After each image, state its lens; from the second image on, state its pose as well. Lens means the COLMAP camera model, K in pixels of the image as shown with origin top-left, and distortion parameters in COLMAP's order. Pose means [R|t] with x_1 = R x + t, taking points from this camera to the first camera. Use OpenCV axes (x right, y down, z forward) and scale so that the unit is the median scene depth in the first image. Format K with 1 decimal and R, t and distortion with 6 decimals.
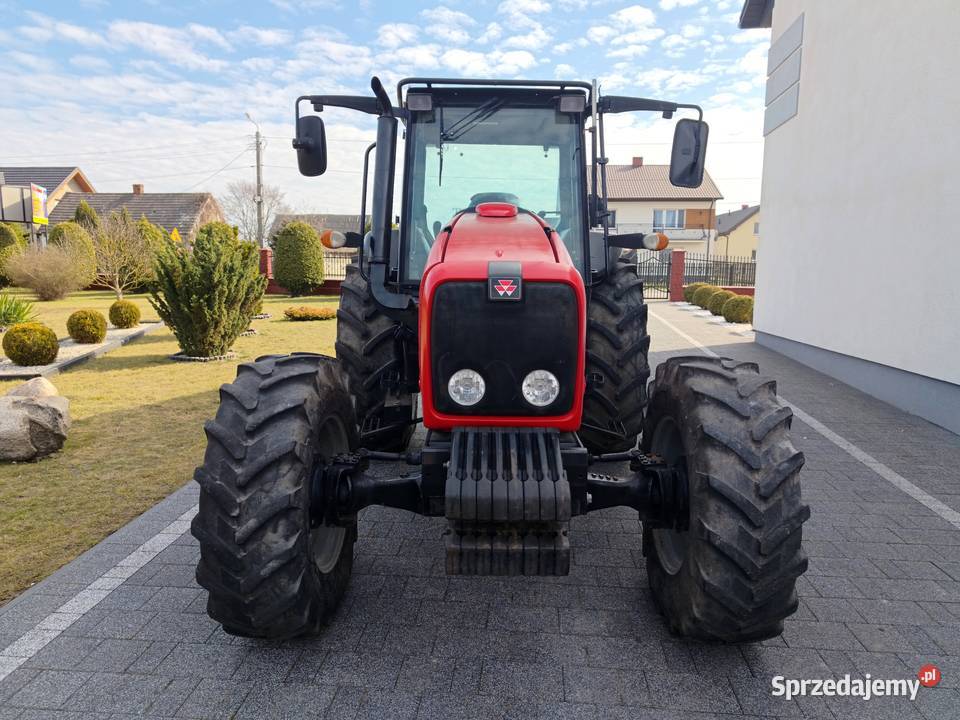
lens RADIAL K [[641.8, 0, 484.3], [0, 641.8, 355.4], [0, 0, 1]] dist [0.017638, 0.000665]
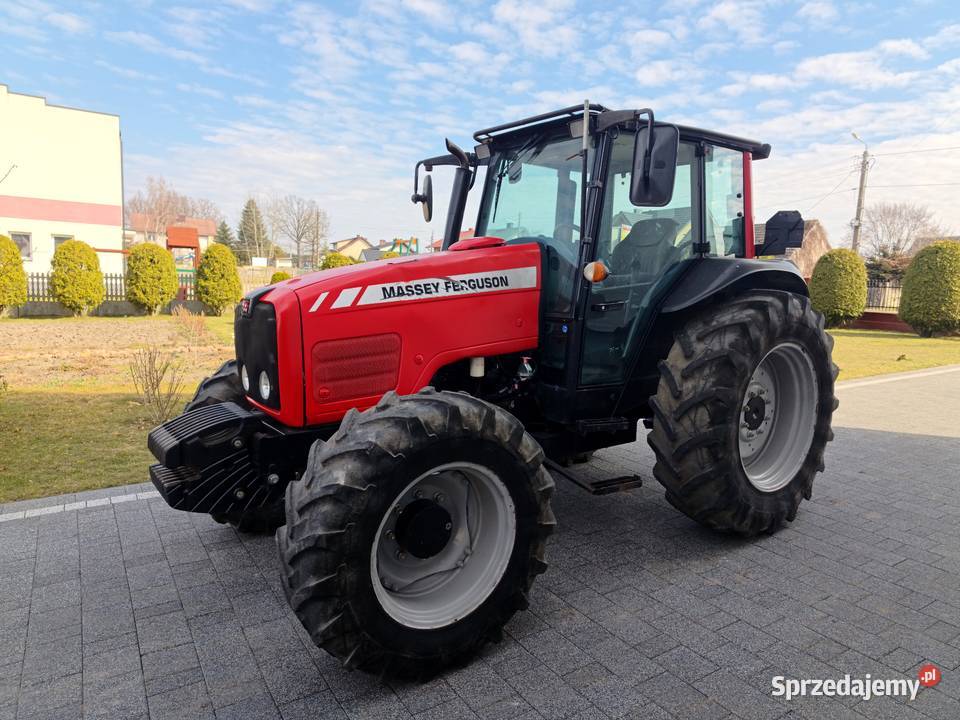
lens RADIAL K [[638.6, 0, 484.4], [0, 638.6, 369.7], [0, 0, 1]] dist [0.019688, -0.014662]
pose [[0.599468, 0.119741, -0.791391, 0.148468], [-0.135339, 0.989673, 0.047224, -0.010978], [0.788874, 0.078797, 0.609483, 0.059091]]
